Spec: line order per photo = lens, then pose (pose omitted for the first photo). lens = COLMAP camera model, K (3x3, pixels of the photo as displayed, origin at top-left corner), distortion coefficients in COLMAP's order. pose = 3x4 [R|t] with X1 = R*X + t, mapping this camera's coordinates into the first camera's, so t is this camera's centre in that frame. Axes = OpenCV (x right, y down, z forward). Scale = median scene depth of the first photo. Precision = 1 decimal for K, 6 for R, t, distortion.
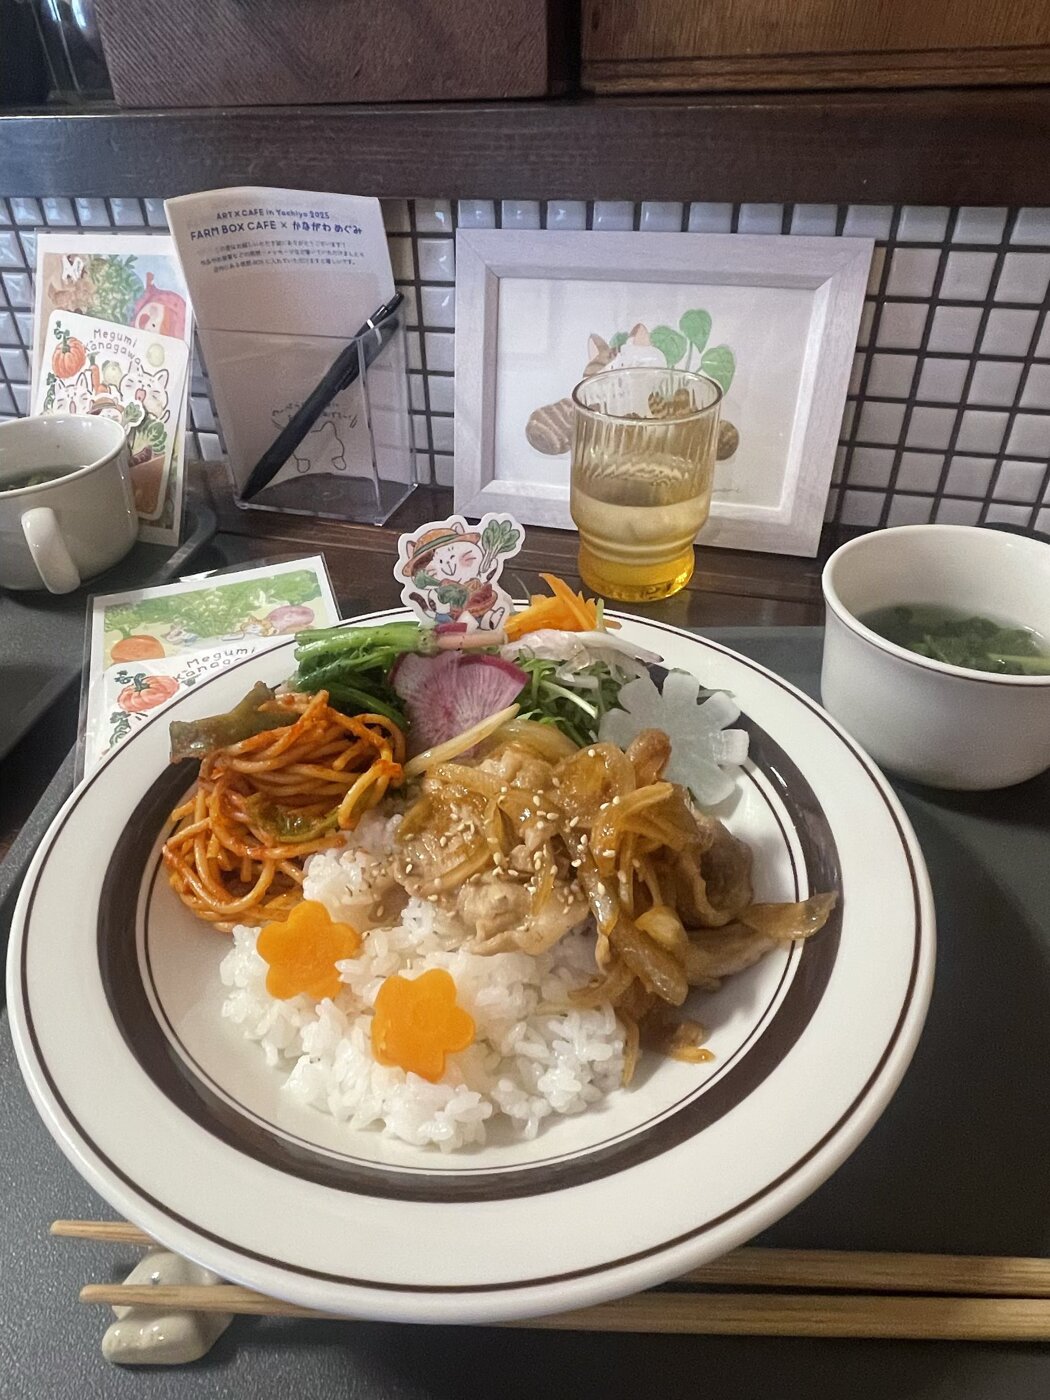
lens RADIAL K [[886.6, 0, 525.7], [0, 886.6, 707.4], [0, 0, 1]] dist [-0.011467, -0.001955]
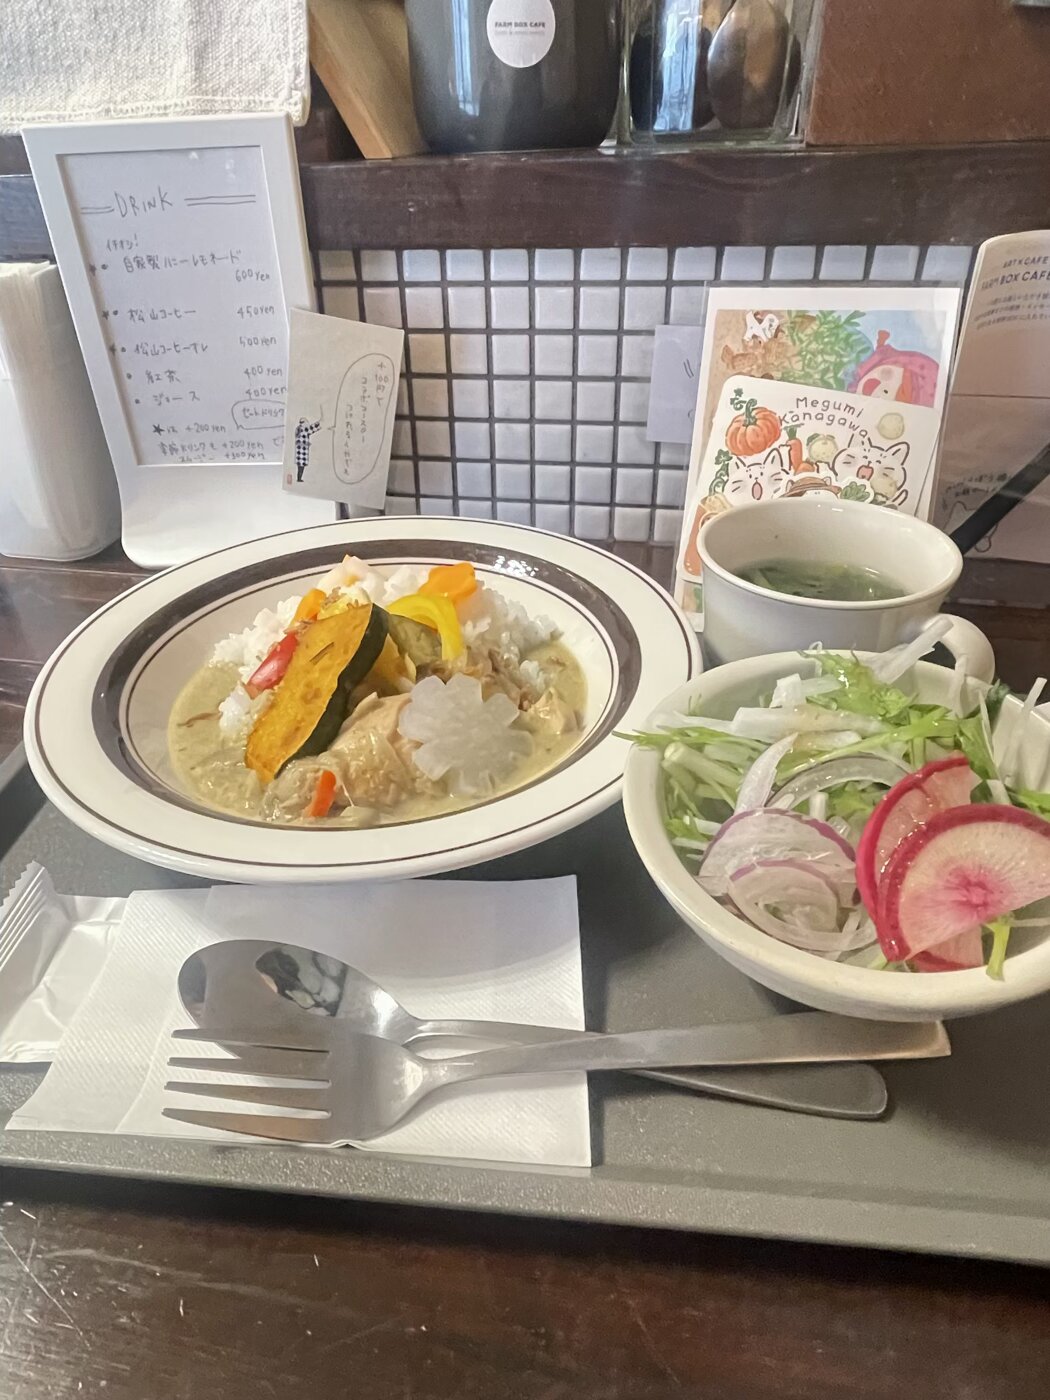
lens RADIAL K [[886.6, 0, 523.3], [0, 886.6, 692.6], [0, 0, 1]] dist [-0.011467, -0.001955]
pose [[0.992452, -0.068045, 0.102028, -0.853091], [0.073466, 0.996026, -0.050347, -0.125958], [-0.098197, 0.057463, 0.993507, 0.205640]]
